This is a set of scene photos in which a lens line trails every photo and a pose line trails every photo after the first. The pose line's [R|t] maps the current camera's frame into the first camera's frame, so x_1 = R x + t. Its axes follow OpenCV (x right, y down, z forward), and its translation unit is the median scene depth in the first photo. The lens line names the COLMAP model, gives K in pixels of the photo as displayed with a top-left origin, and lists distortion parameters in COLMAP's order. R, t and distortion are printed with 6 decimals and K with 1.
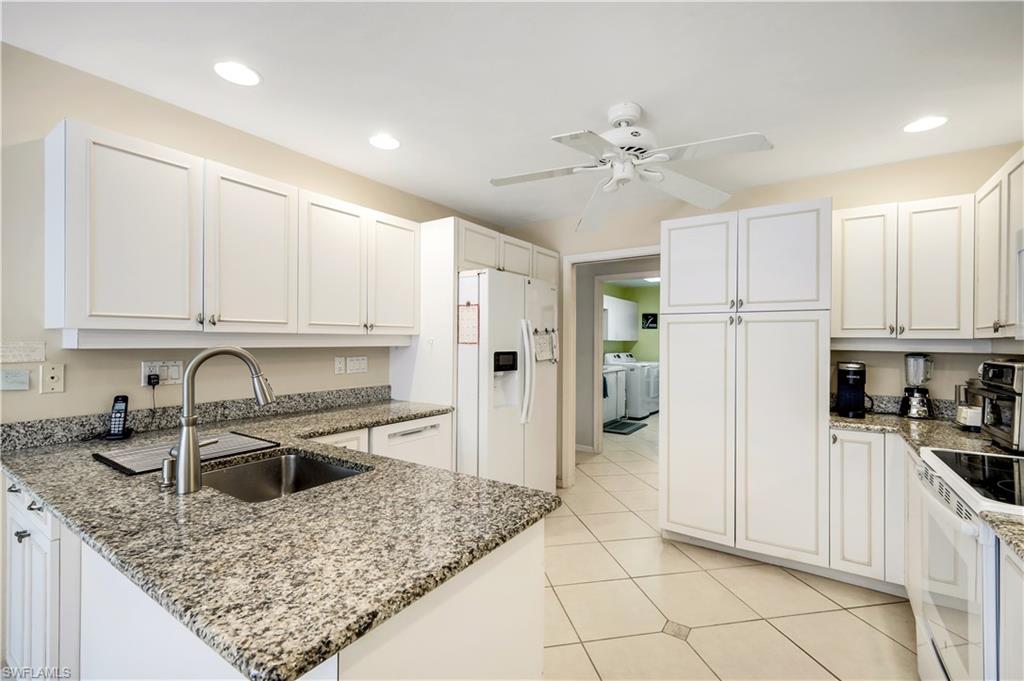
lens RADIAL K [[450.7, 0, 509.9], [0, 450.7, 340.2], [0, 0, 1]] dist [0.002906, 0.000817]
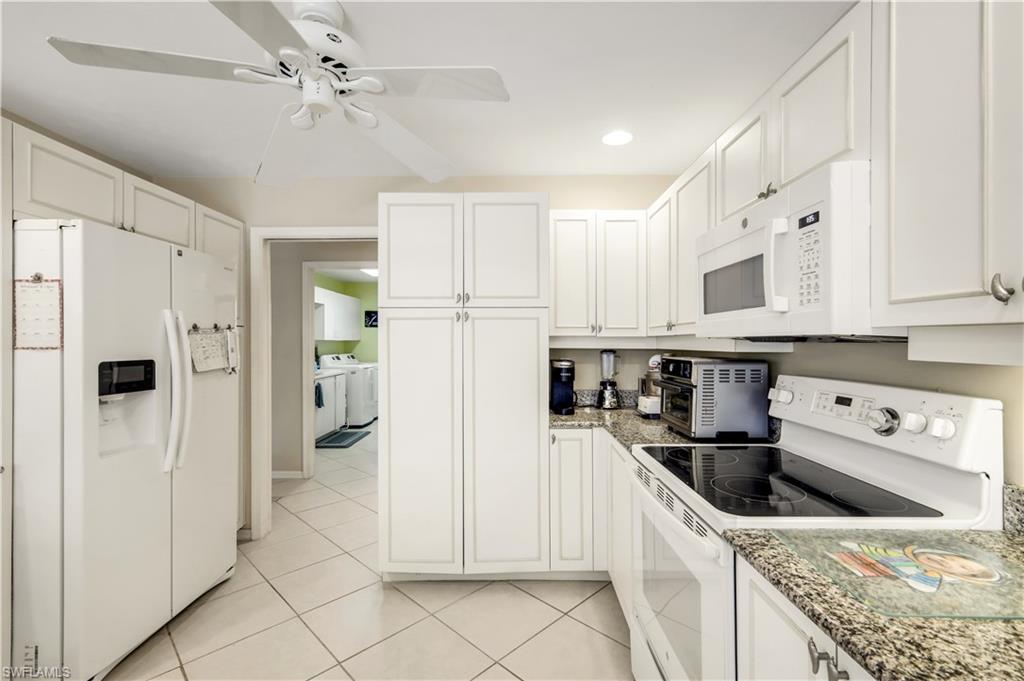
lens RADIAL K [[450.7, 0, 509.9], [0, 450.7, 340.2], [0, 0, 1]] dist [0.002906, 0.000817]
pose [[0.831551, -0.008734, 0.555380, 0.089688], [0.007975, 0.999961, 0.003786, -0.000875], [-0.555391, 0.001281, 0.831588, 0.219205]]
